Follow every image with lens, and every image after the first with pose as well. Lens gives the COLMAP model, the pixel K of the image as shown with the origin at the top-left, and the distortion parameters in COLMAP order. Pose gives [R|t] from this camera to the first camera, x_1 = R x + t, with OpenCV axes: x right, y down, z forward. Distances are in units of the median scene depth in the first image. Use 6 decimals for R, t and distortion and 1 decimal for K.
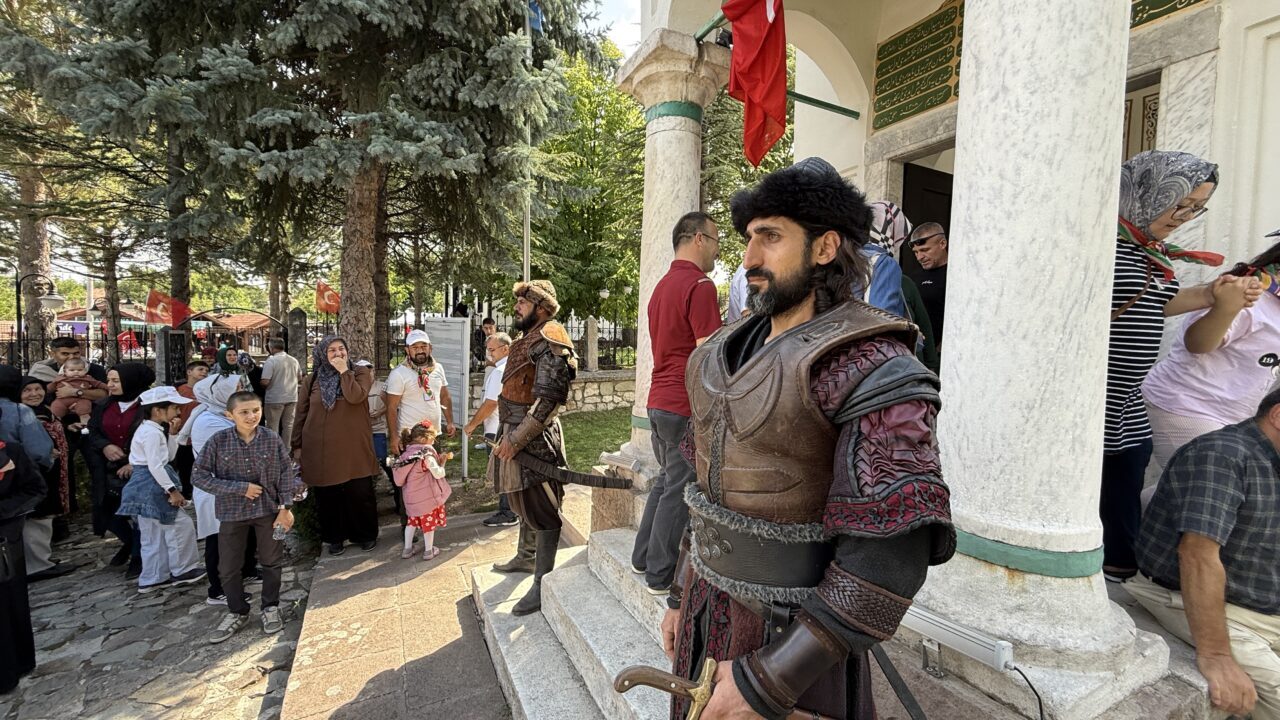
lens RADIAL K [[501.4, 0, 640.0], [0, 501.4, 360.0], [0, 0, 1]] dist [-0.000190, -0.000011]
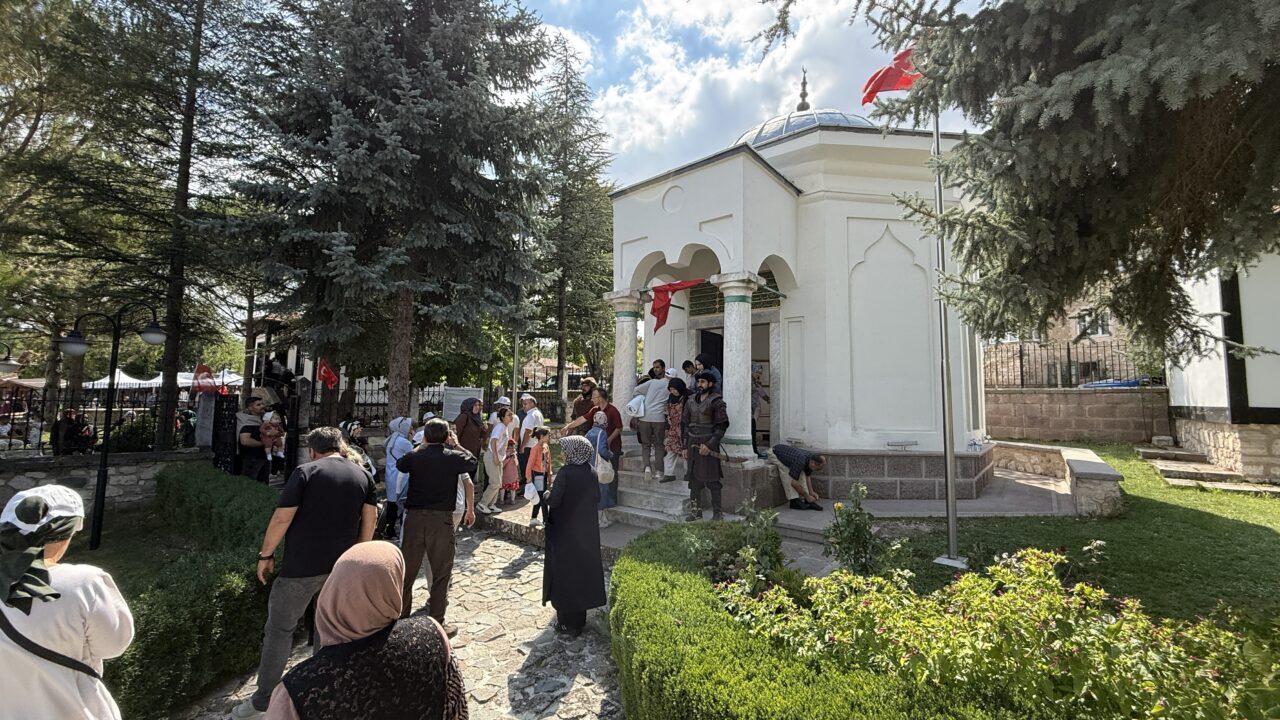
lens RADIAL K [[551.9, 0, 640.0], [0, 551.9, 360.0], [0, 0, 1]] dist [-0.000620, -0.000053]
pose [[0.904319, 0.031130, 0.425721, -1.401100], [0.022915, 0.992359, -0.121240, 0.125274], [-0.426242, 0.119395, 0.896696, -2.020686]]
